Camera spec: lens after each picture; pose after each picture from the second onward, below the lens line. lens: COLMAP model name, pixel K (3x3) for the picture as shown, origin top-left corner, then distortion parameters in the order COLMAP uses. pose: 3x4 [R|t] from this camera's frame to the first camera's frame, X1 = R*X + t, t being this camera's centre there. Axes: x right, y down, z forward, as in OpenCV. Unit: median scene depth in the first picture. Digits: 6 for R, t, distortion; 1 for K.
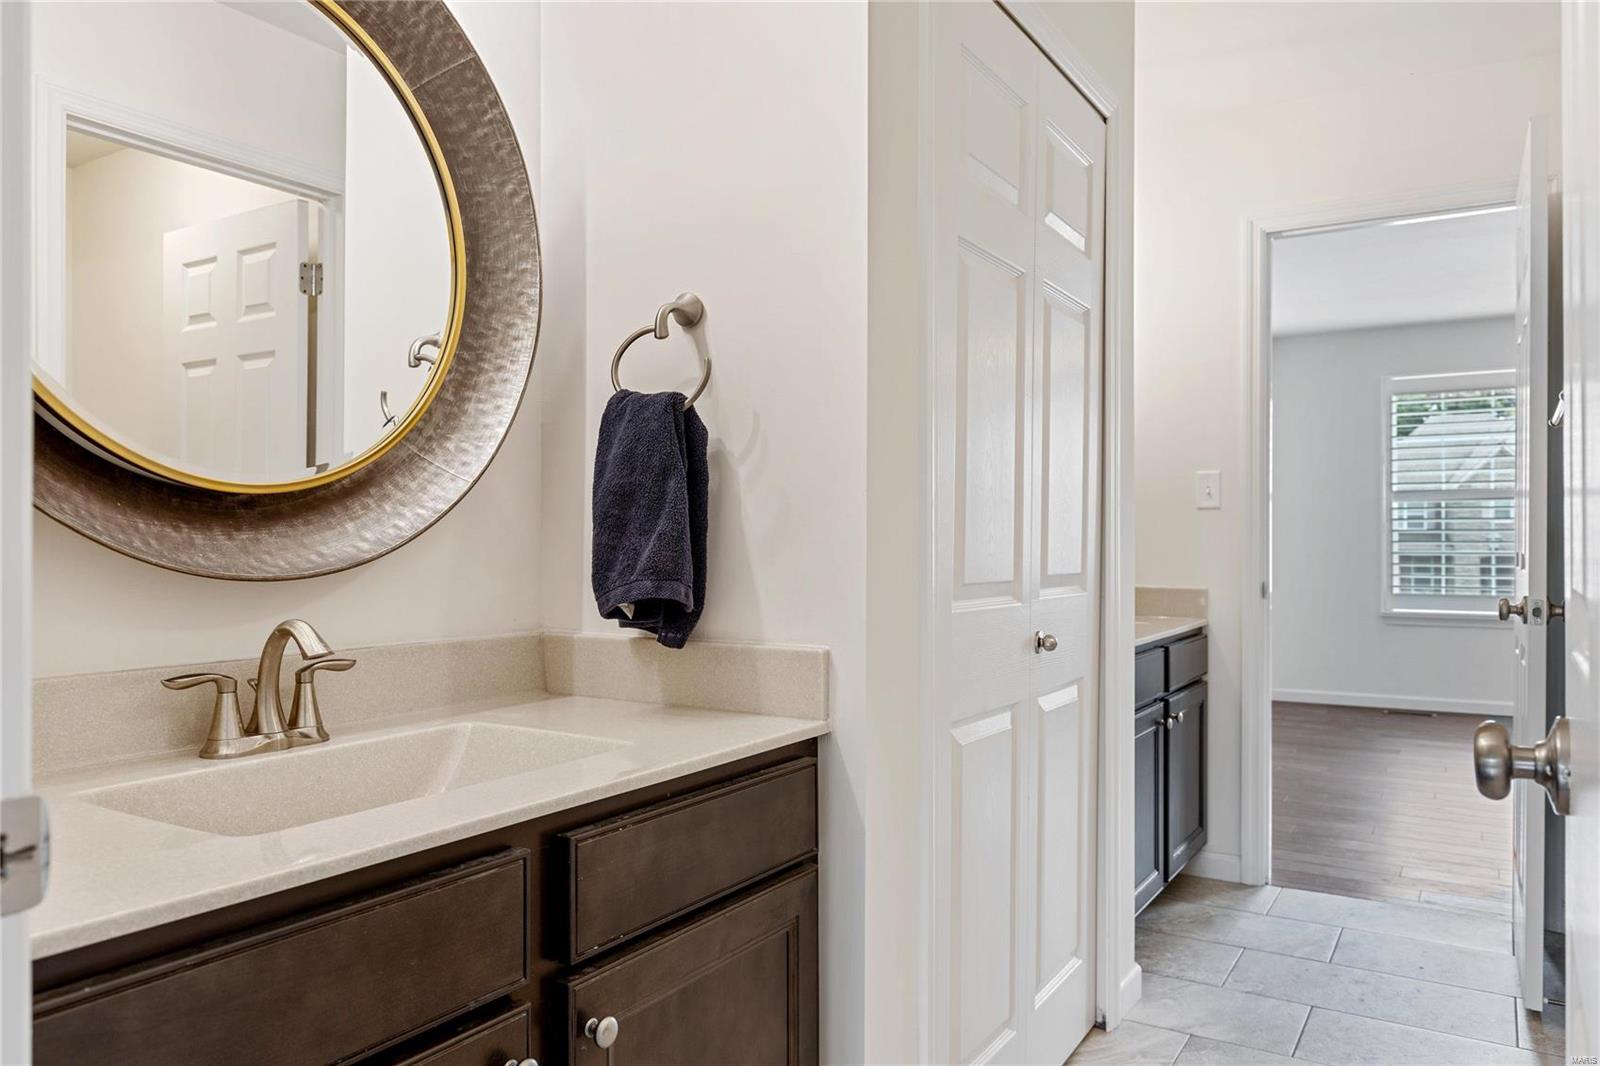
lens RADIAL K [[1101.4, 0, 806.6], [0, 1101.4, 532.9], [0, 0, 1]] dist [0.008103, 0.003727]
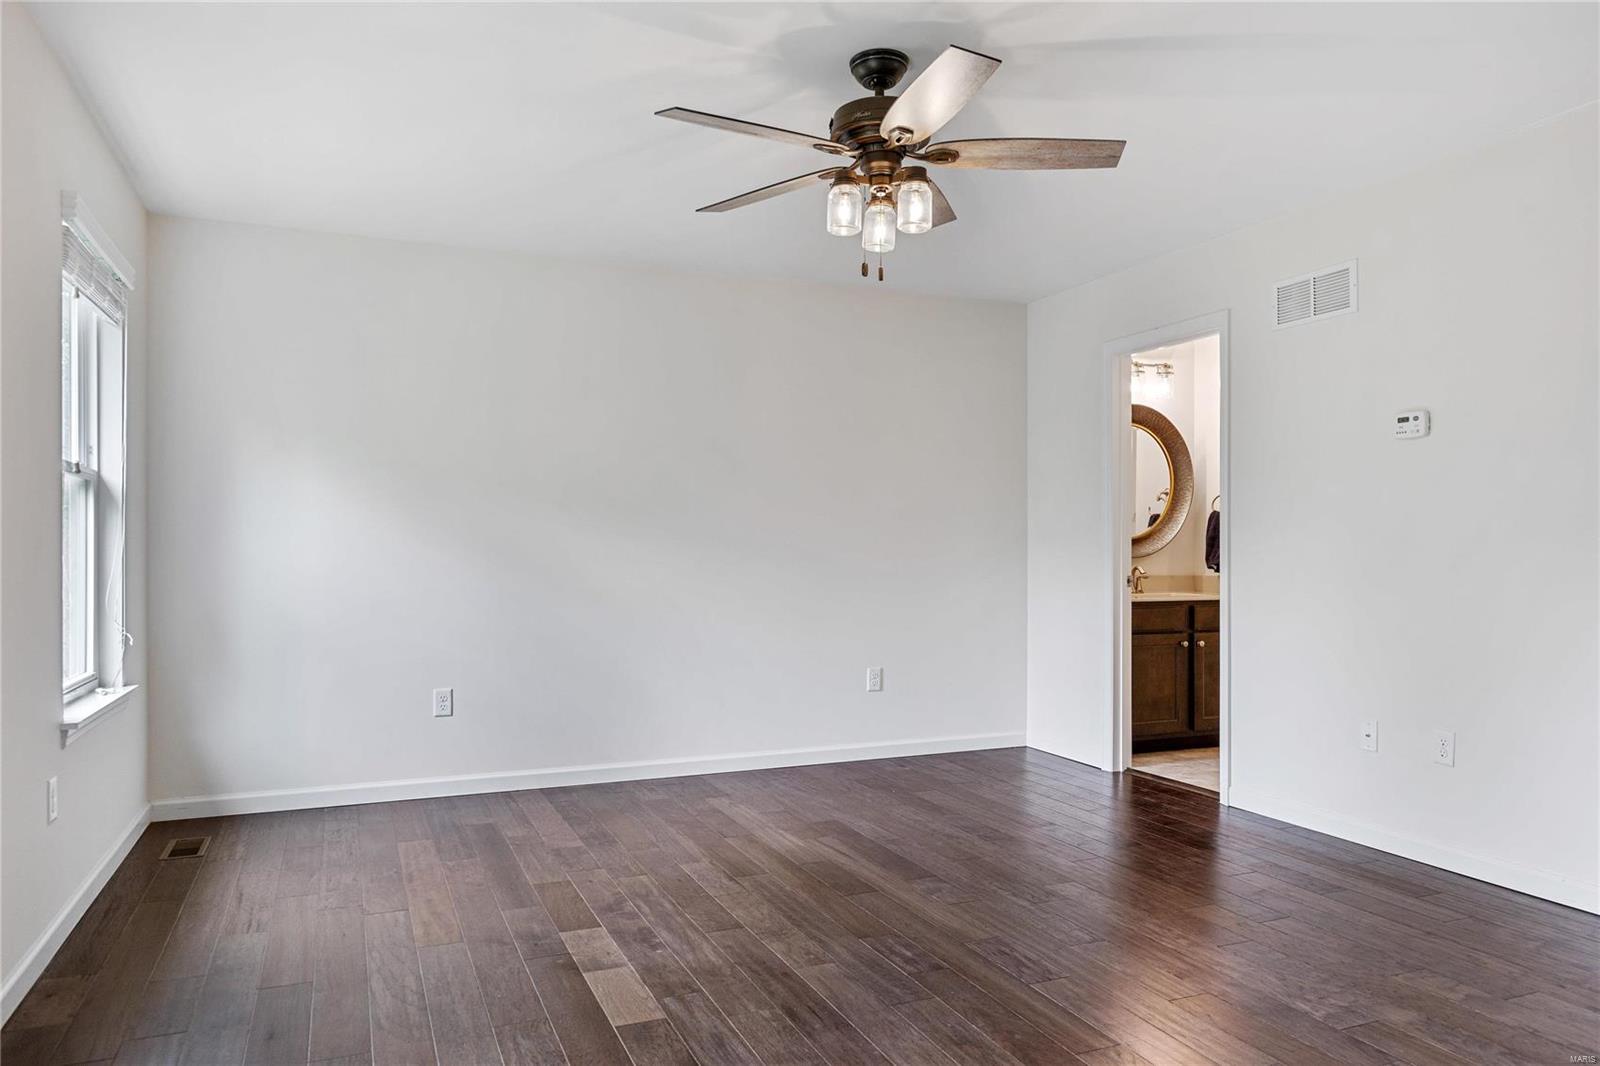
lens RADIAL K [[1101.4, 0, 799.1], [0, 1101.4, 538.3], [0, 0, 1]] dist [0.008103, 0.003727]
pose [[0.811770, -0.000281, -0.583978, 0.932944], [0.004991, 0.999967, 0.006457, -0.066272], [0.583957, -0.008156, 0.811744, -3.073371]]
